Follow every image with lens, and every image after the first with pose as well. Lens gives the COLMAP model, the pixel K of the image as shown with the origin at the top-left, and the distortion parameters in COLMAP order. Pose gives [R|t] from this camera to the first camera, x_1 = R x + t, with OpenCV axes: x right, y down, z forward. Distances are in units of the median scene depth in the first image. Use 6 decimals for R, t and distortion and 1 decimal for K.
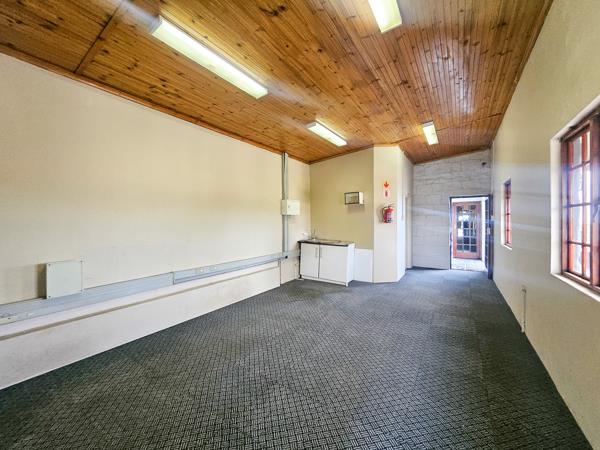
lens RADIAL K [[242.7, 0, 298.7], [0, 242.7, 221.5], [0, 0, 1]] dist [0.001363, -0.000547]
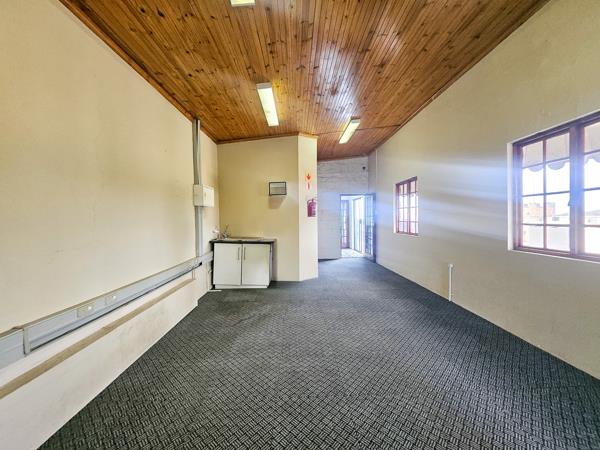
lens RADIAL K [[242.7, 0, 300.5], [0, 242.7, 221.2], [0, 0, 1]] dist [0.001363, -0.000547]
pose [[0.819500, -0.013845, 0.572911, -0.217621], [0.012046, 0.999903, 0.006934, 0.016969], [-0.572952, 0.001219, 0.819588, 0.224928]]
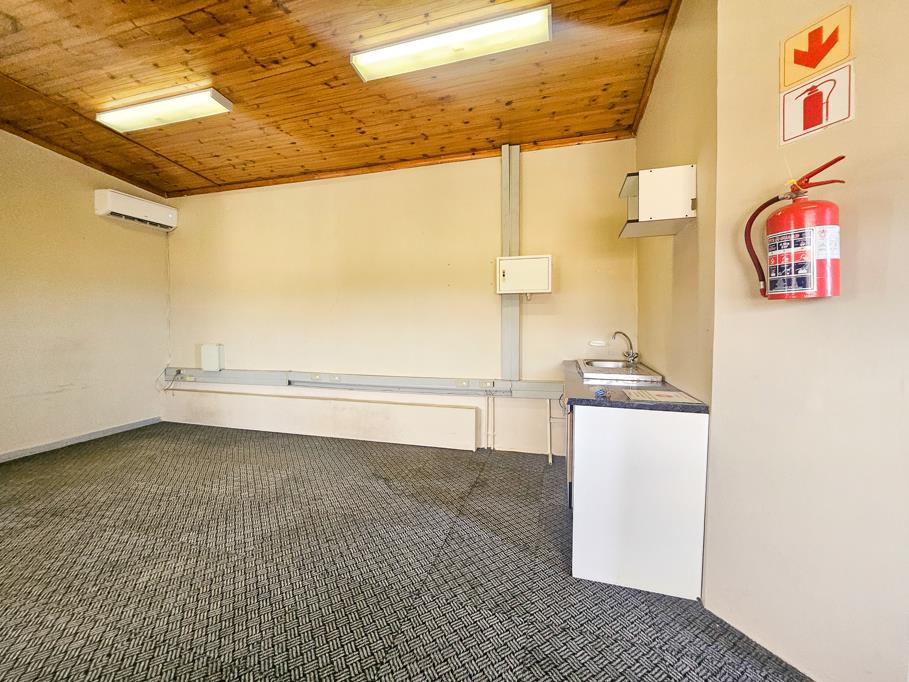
lens RADIAL K [[367.7, 0, 458.6], [0, 367.7, 335.4], [0, 0, 1]] dist [0.001363, -0.000547]
pose [[0.300730, 0.034026, -0.953102, 0.516731], [0.001221, 0.999349, 0.036062, 0.023052], [0.953709, -0.012009, 0.300492, 0.699182]]
